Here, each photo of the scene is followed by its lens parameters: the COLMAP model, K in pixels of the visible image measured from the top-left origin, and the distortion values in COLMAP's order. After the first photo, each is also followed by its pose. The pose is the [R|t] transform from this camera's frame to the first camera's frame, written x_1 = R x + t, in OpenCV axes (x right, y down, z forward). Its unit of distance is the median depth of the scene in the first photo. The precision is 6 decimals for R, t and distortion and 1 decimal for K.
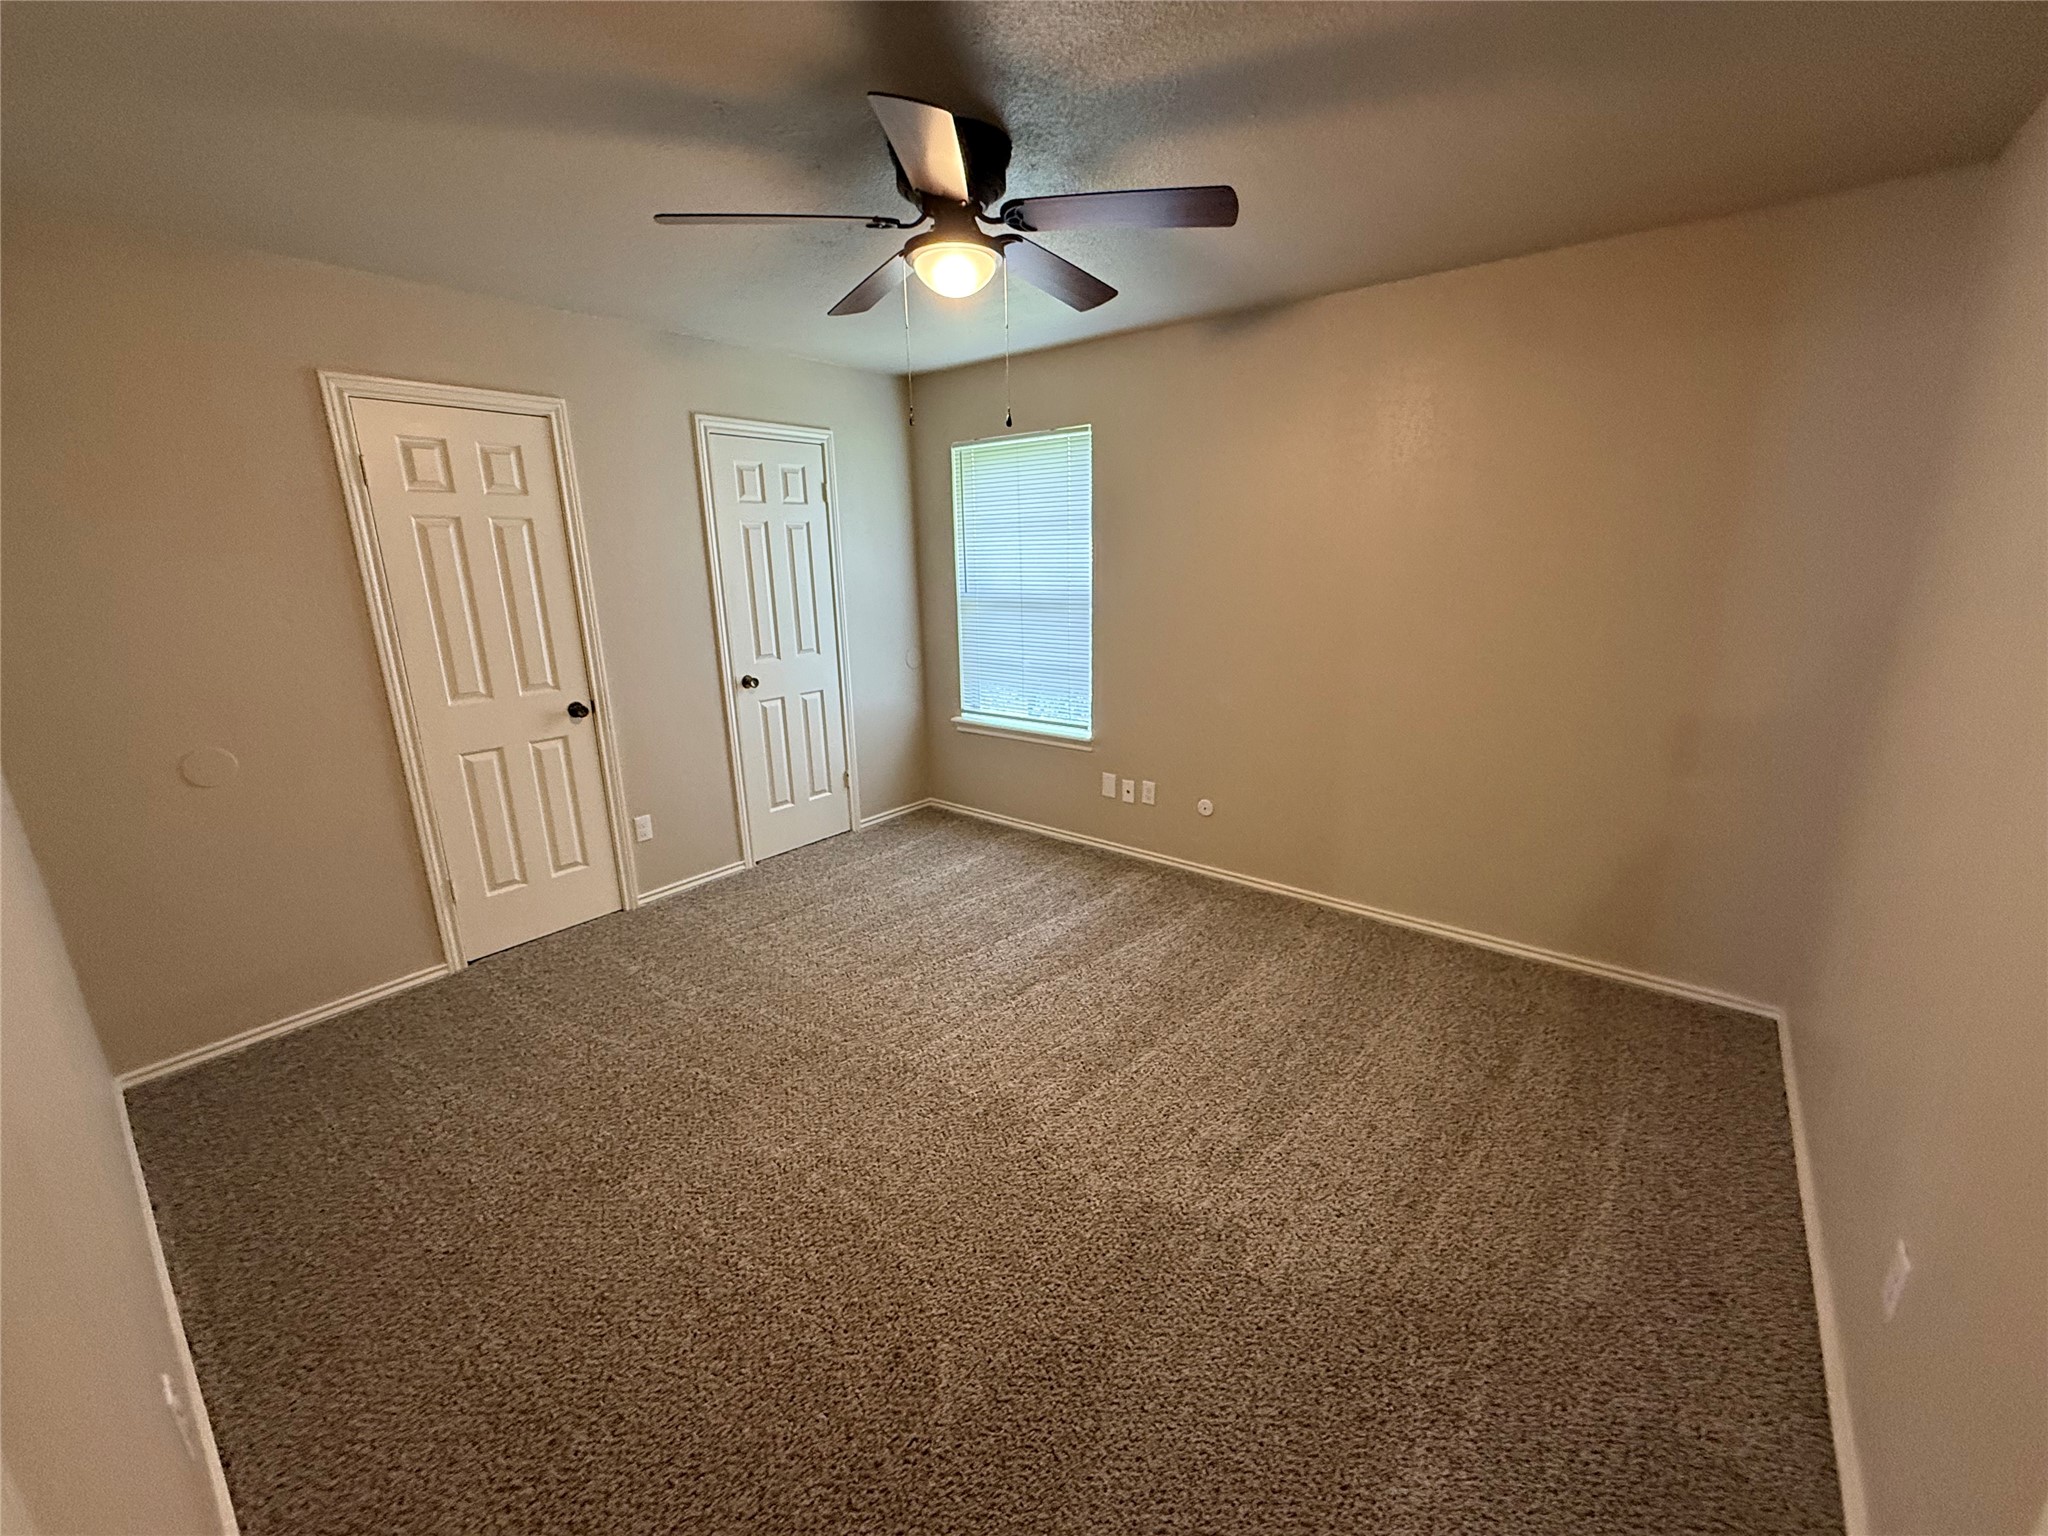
lens RADIAL K [[816.6, 0, 1017.6], [0, 816.6, 772.3], [0, 0, 1]] dist [0.000876, 0.000253]
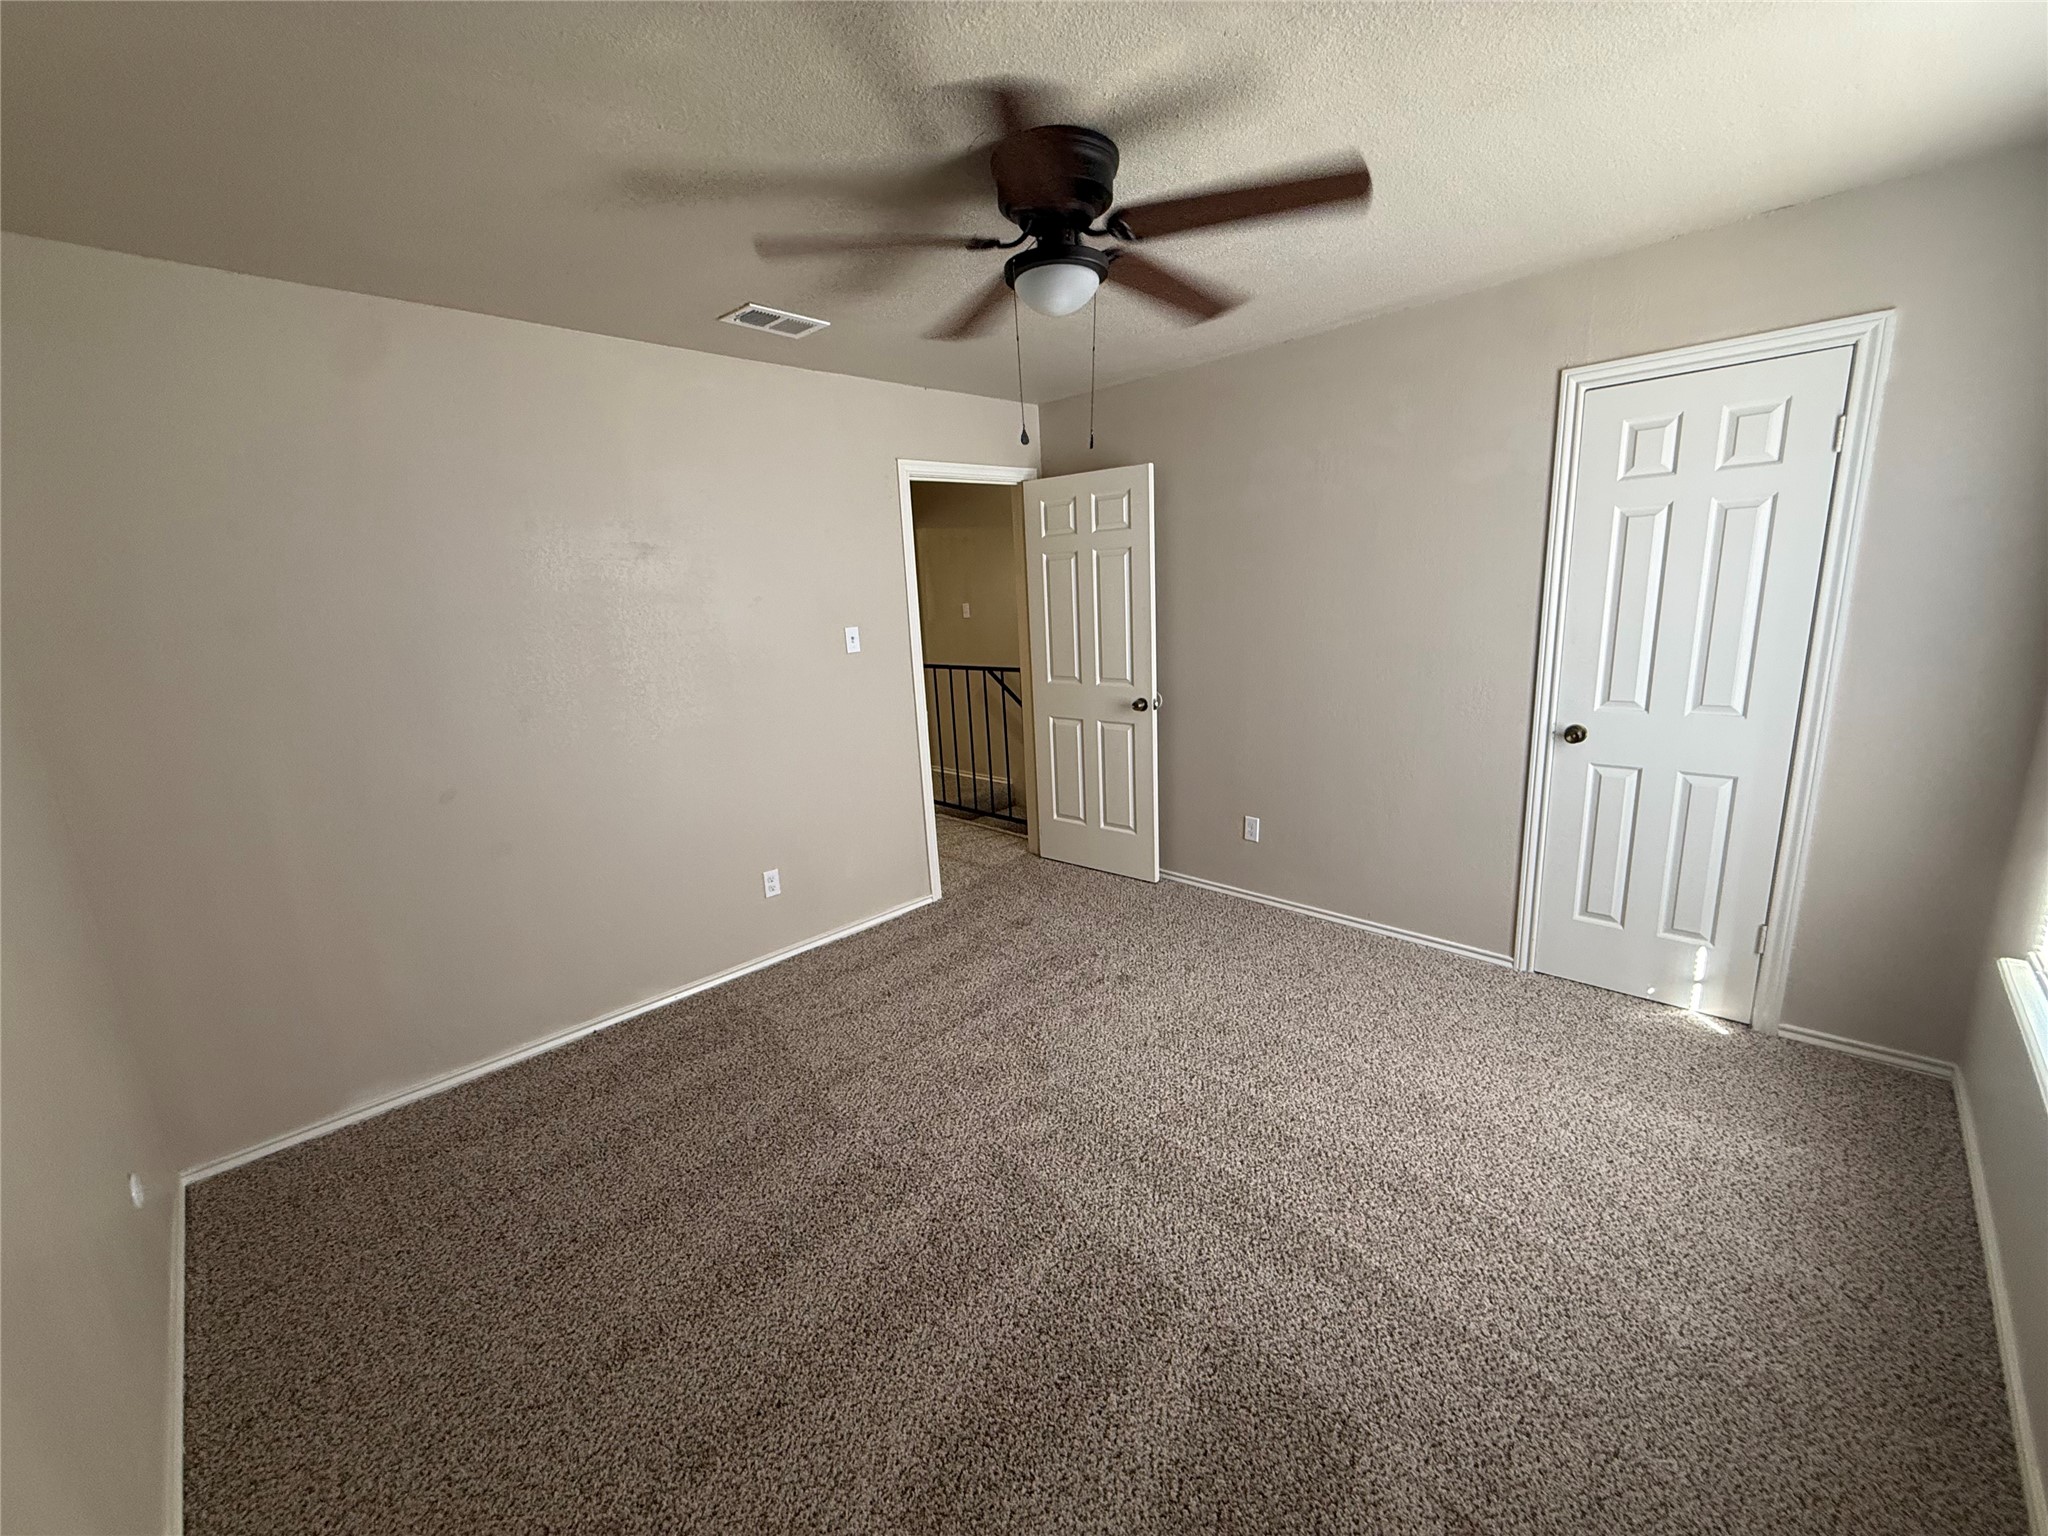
lens RADIAL K [[816.6, 0, 1017.6], [0, 816.6, 772.3], [0, 0, 1]] dist [0.000876, 0.000253]
pose [[-0.108151, 0.231283, -0.966857, 0.413877], [-0.212147, 0.944789, 0.249734, -0.150375], [0.971235, 0.232125, -0.053114, 0.557980]]
